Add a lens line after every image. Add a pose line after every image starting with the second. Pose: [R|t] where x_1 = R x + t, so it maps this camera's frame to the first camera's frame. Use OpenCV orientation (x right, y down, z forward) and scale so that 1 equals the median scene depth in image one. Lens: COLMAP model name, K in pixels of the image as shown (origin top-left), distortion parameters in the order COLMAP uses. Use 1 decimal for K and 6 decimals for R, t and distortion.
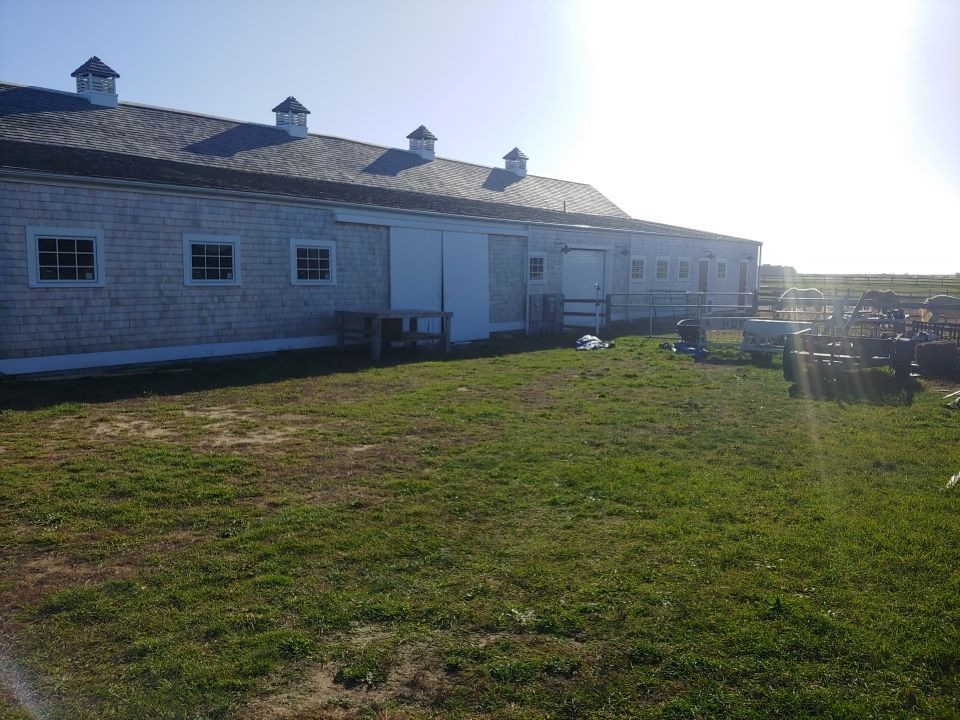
lens RADIAL K [[834.7, 0, 475.9], [0, 834.7, 370.1], [0, 0, 1]] dist [0.077825, -0.156639]
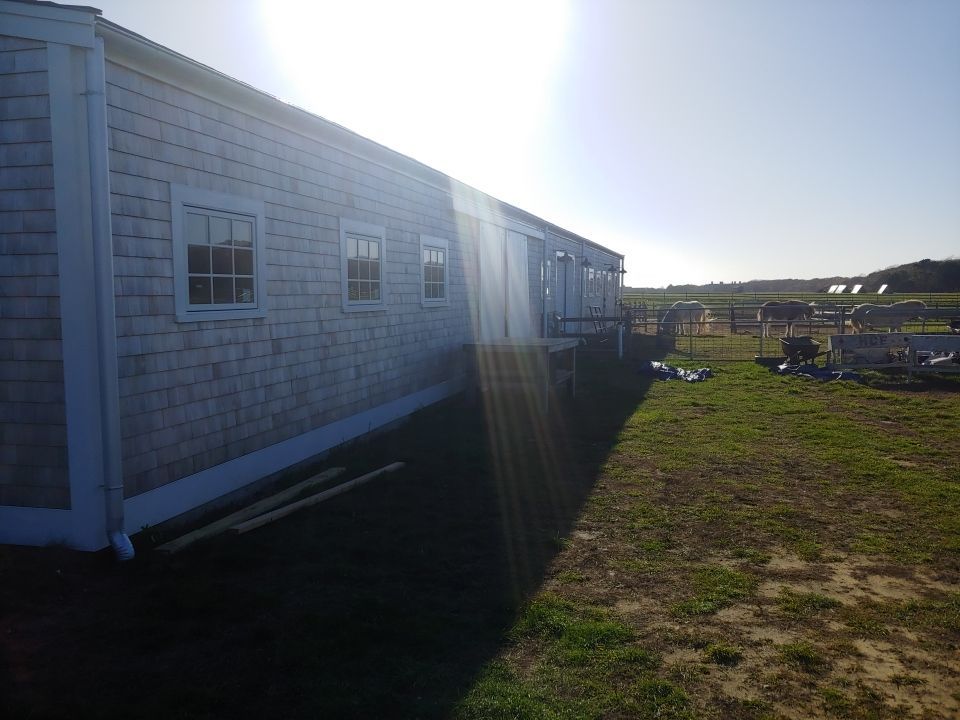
lens RADIAL K [[834.7, 0, 480.9], [0, 834.7, 358.7], [0, 0, 1]] dist [0.077825, -0.156639]
pose [[0.923842, -0.046286, 0.379966, -0.531682], [0.060121, 0.997887, -0.024617, -0.056424], [-0.378024, 0.045586, 0.924673, 0.513715]]
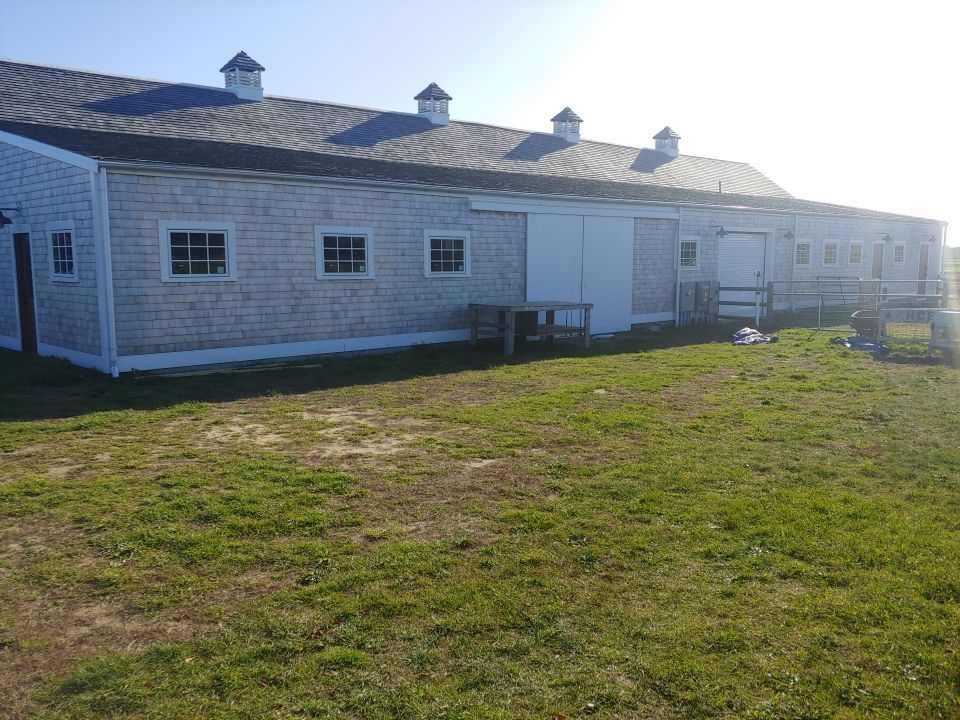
lens RADIAL K [[834.7, 0, 476.1], [0, 834.7, 364.9], [0, 0, 1]] dist [0.077825, -0.156639]
pose [[0.984889, 0.009581, -0.172920, 0.006192], [-0.008063, 0.999923, 0.009479, -0.012828], [0.172998, -0.007942, 0.984890, 0.085454]]
